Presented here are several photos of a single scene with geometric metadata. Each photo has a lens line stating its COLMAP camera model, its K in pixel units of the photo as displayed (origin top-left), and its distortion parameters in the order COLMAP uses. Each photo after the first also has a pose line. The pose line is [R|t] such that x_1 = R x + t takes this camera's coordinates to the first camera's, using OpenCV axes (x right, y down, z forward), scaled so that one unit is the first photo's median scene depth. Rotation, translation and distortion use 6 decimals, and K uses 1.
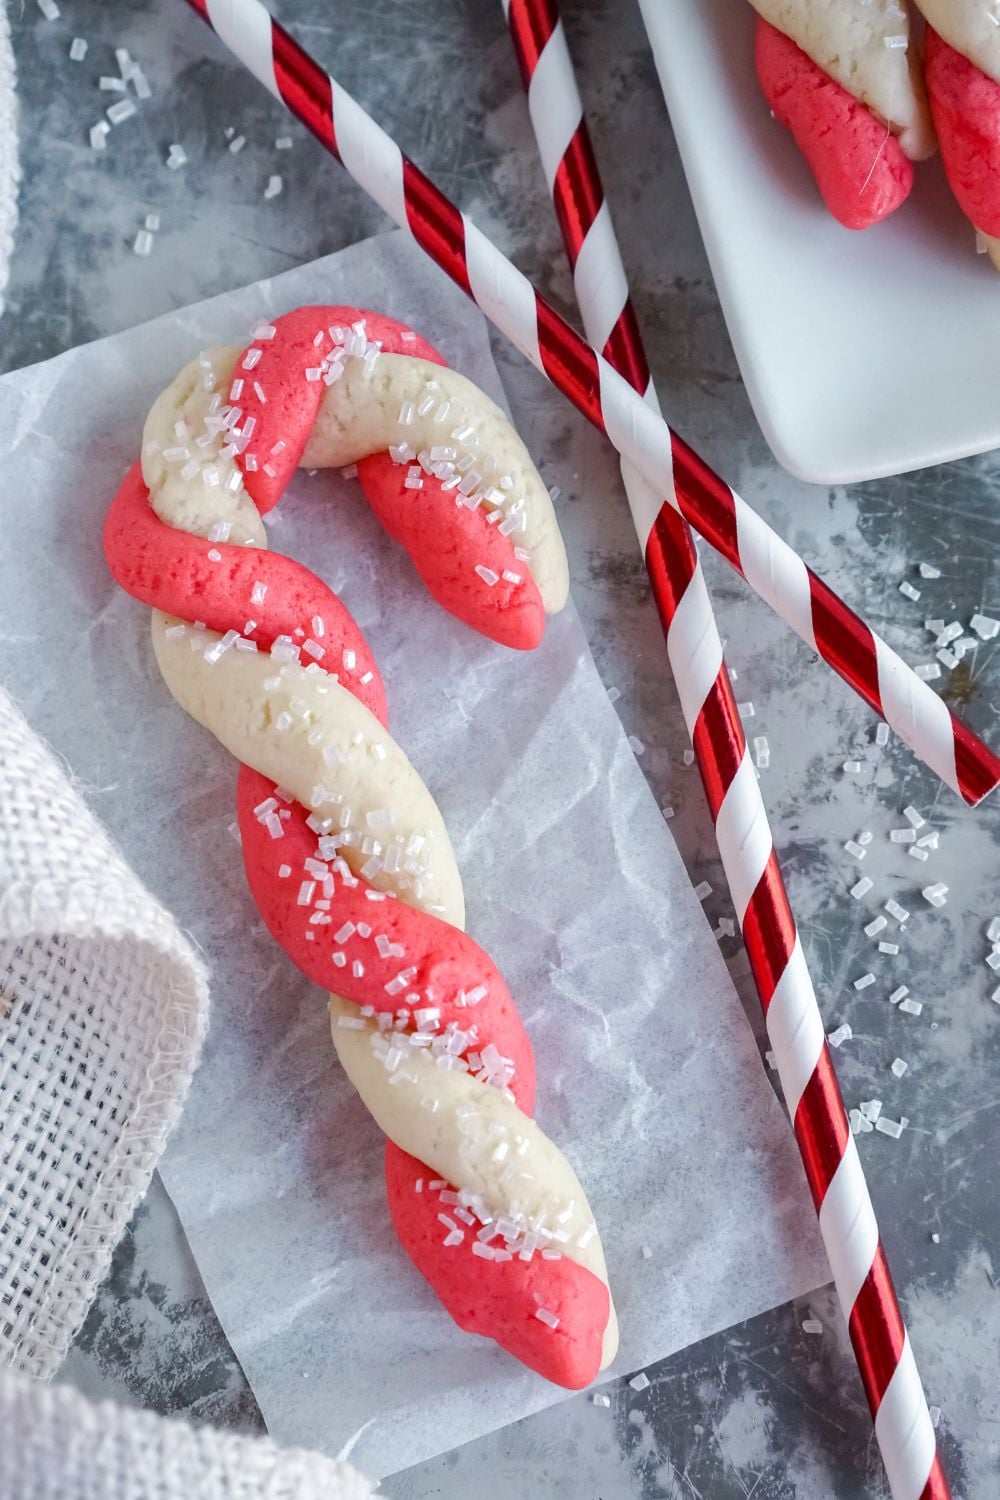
lens RADIAL K [[2625.6, 0, 462.7], [0, 2625.6, 753.0], [0, 0, 1]] dist [0.198742, -0.032291]
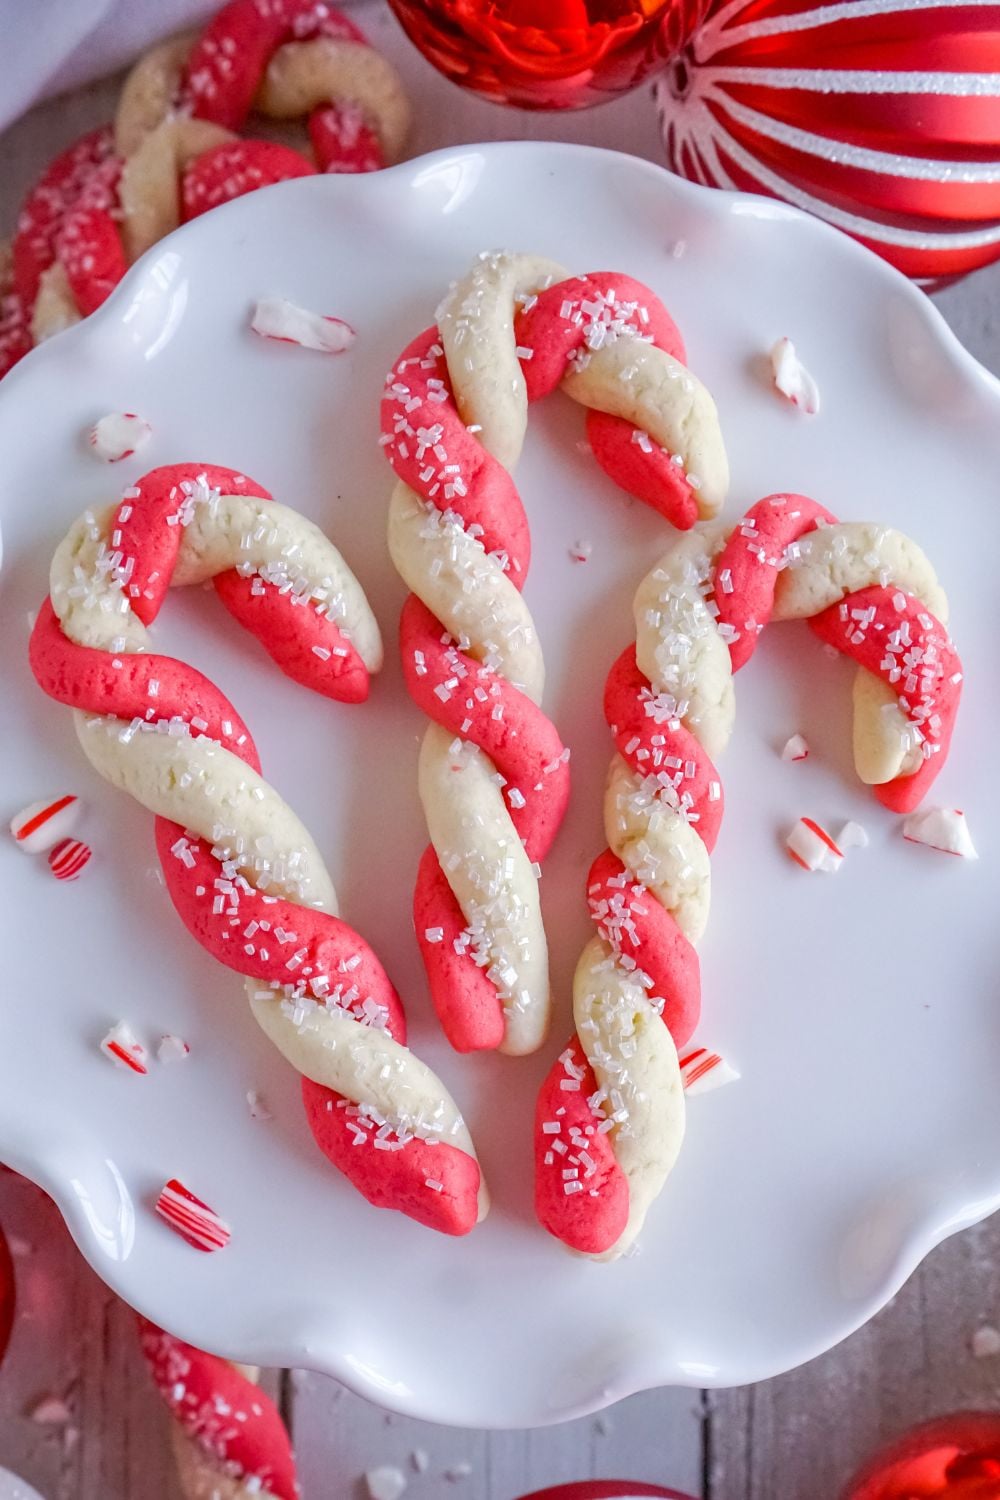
lens RADIAL K [[2890.3, 0, 503.5], [0, 2890.3, 840.4], [0, 0, 1]] dist [0.046241, -0.322896]
pose [[0.989996, -0.128850, 0.057502, 0.004101], [0.127373, 0.991441, 0.028661, -0.003278], [-0.060703, -0.021050, 0.997934, -0.481888]]
